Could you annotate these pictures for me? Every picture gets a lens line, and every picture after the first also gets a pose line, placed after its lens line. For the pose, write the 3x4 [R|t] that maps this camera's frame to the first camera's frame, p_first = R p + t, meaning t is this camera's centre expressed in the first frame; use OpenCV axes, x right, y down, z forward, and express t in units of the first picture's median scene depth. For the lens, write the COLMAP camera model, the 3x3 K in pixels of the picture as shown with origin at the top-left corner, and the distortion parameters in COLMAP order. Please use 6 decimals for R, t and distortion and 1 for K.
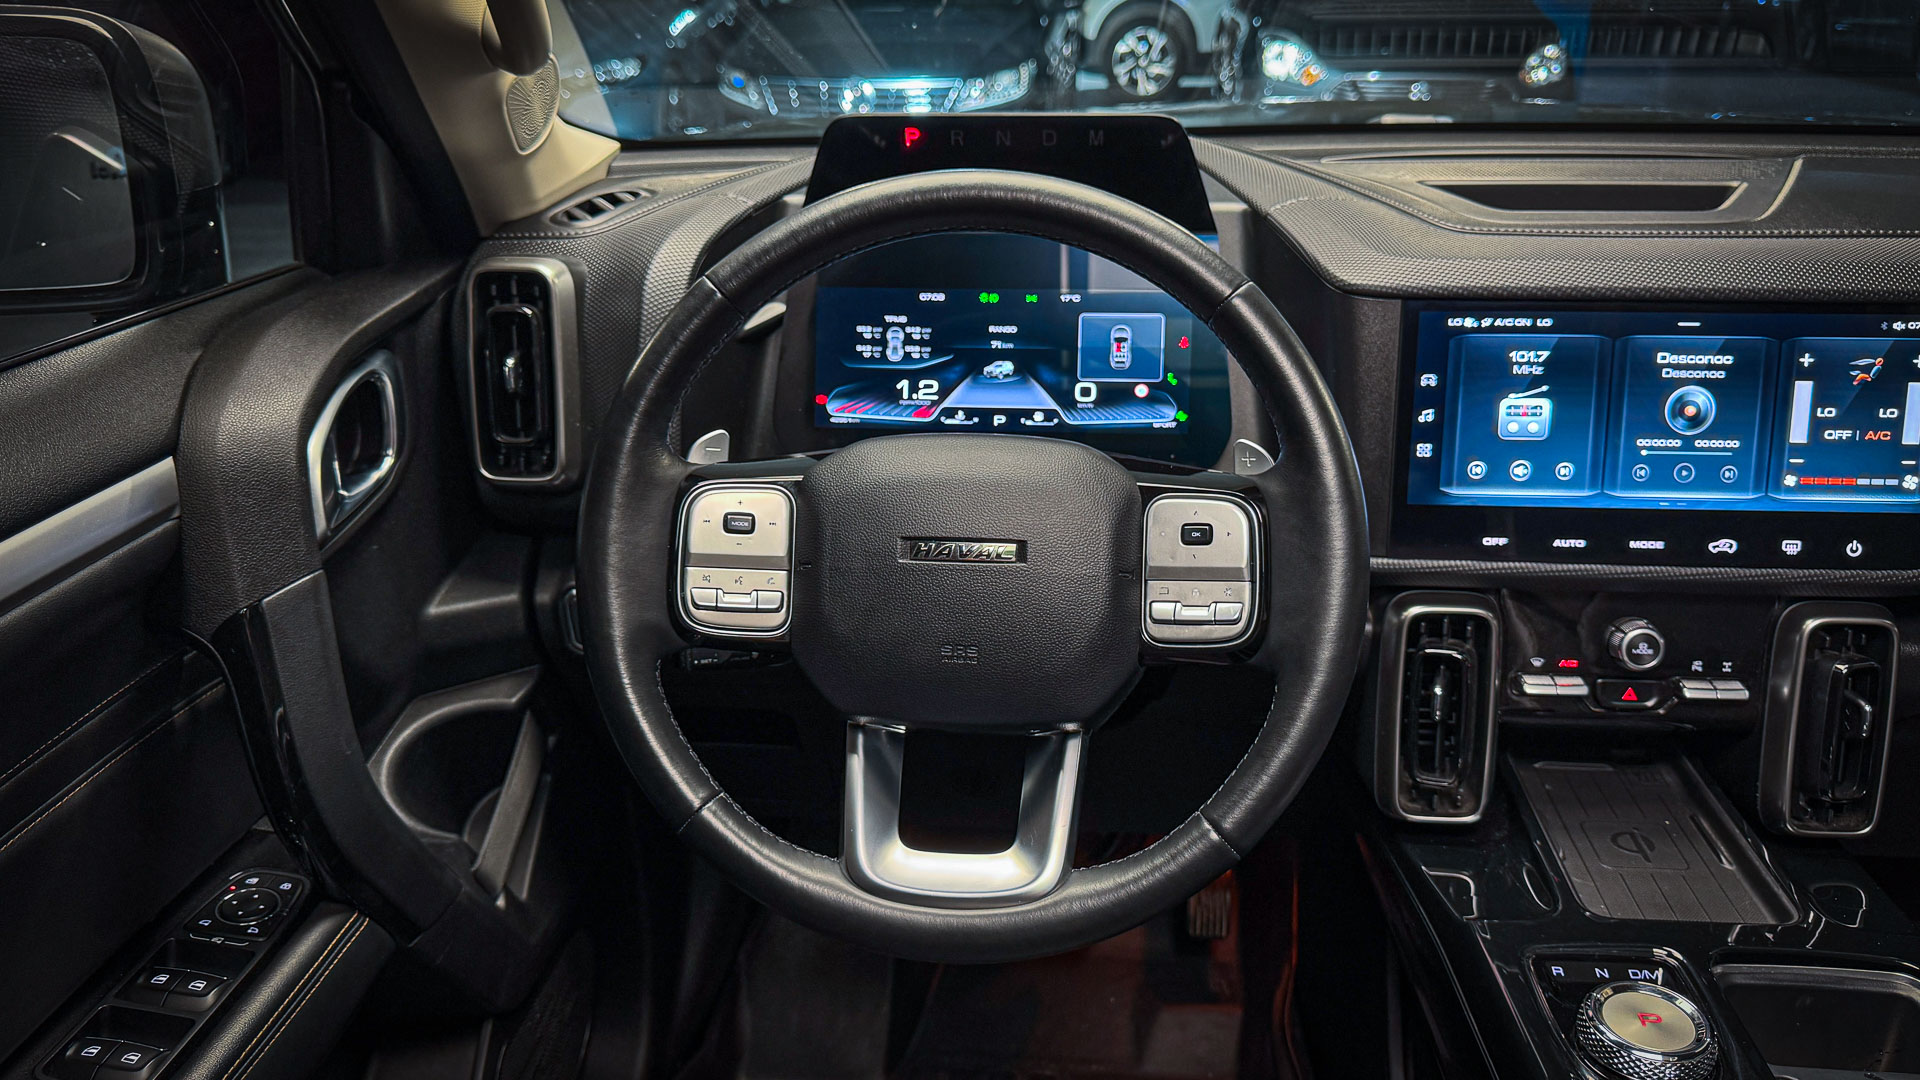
lens RADIAL K [[1434.2, 0, 964.0], [0, 1434.2, 562.9], [0, 0, 1]] dist [0.088820, -0.144232]
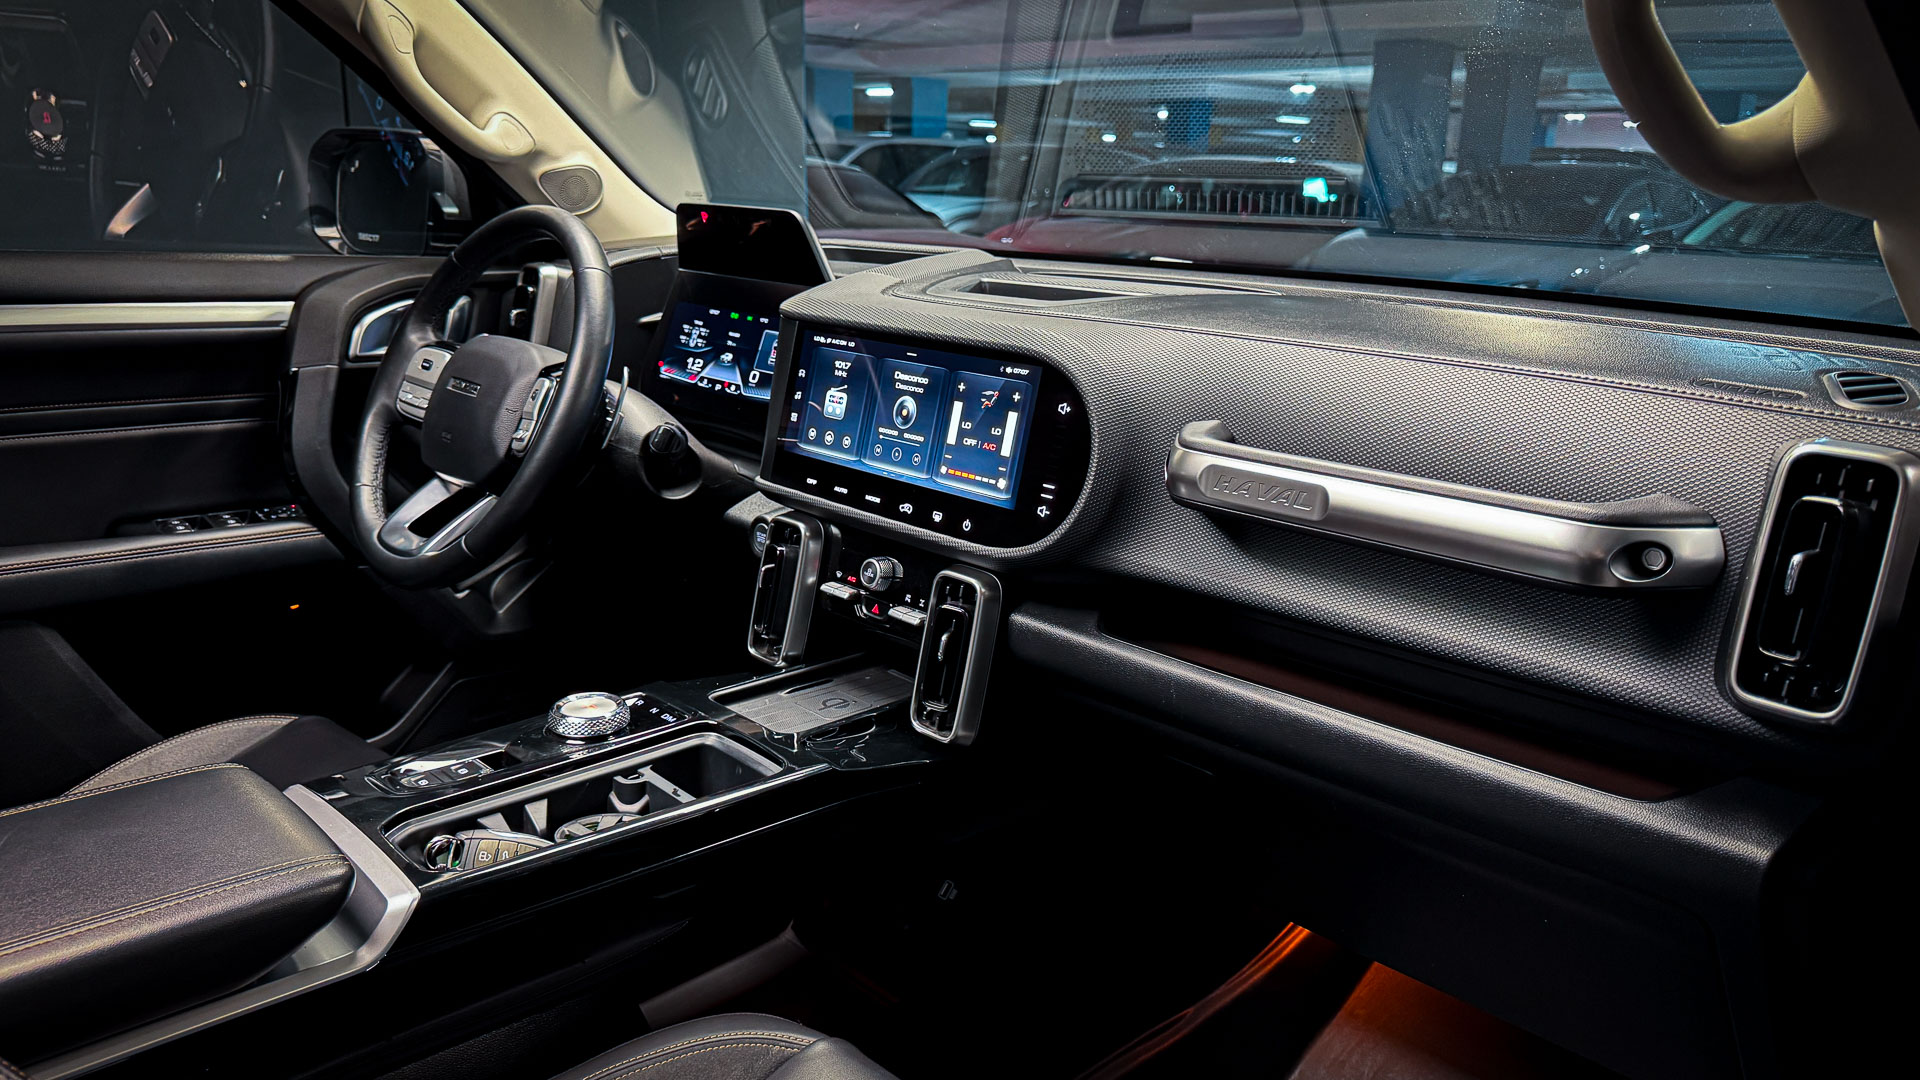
lens RADIAL K [[1371.2, 0, 960.0], [0, 1371.2, 540.0], [0, 0, 1]] dist [0.107022, -0.193420]
pose [[0.743555, 0.198619, -0.638496, 1.426269], [-0.290455, 0.956016, -0.040856, 0.058313], [0.602297, 0.215833, 0.768540, -0.009321]]
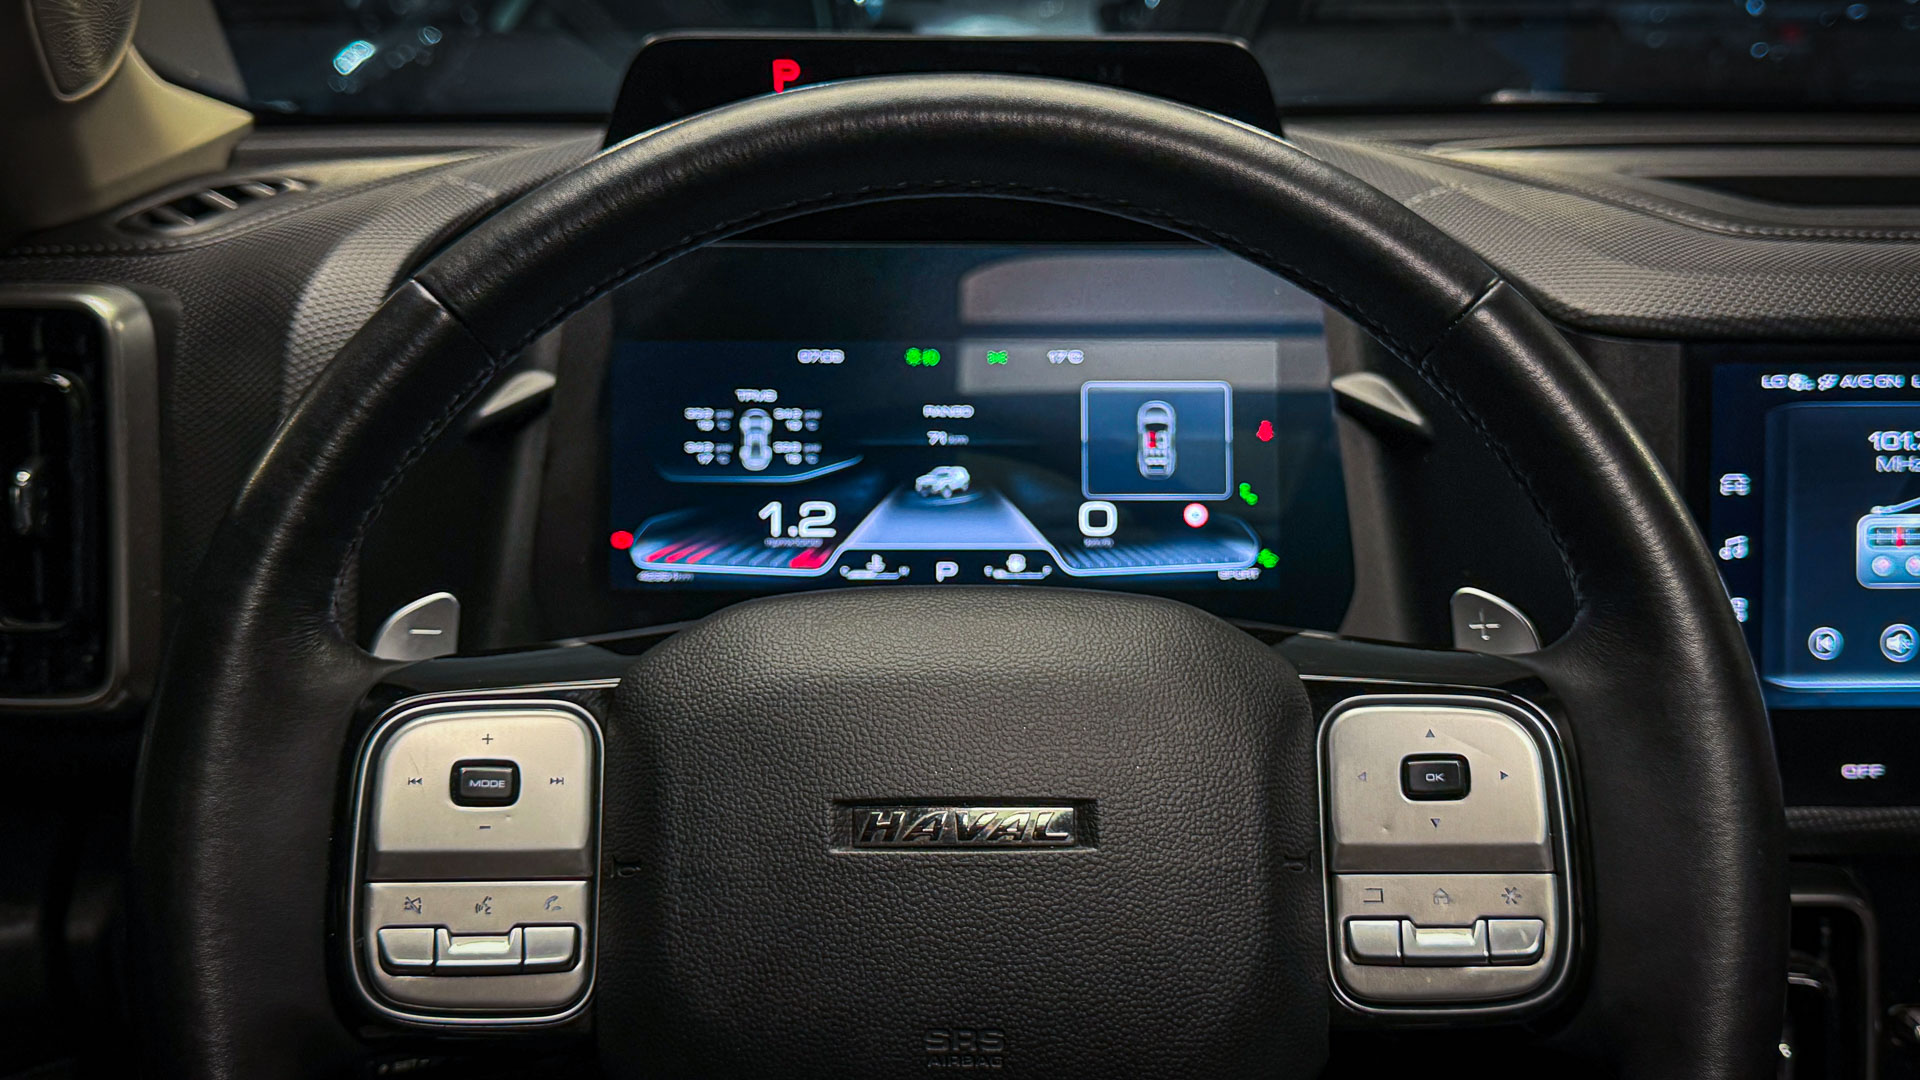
lens RADIAL K [[1973.4, 0, 960.0], [0, 1973.4, 540.0], [0, 0, 1]] dist [0.168796, -0.494681]
pose [[0.994435, -0.016057, 0.104121, -0.055850], [0.029162, 0.991653, -0.125593, -0.016480], [-0.101235, 0.127931, 0.986603, 0.268146]]
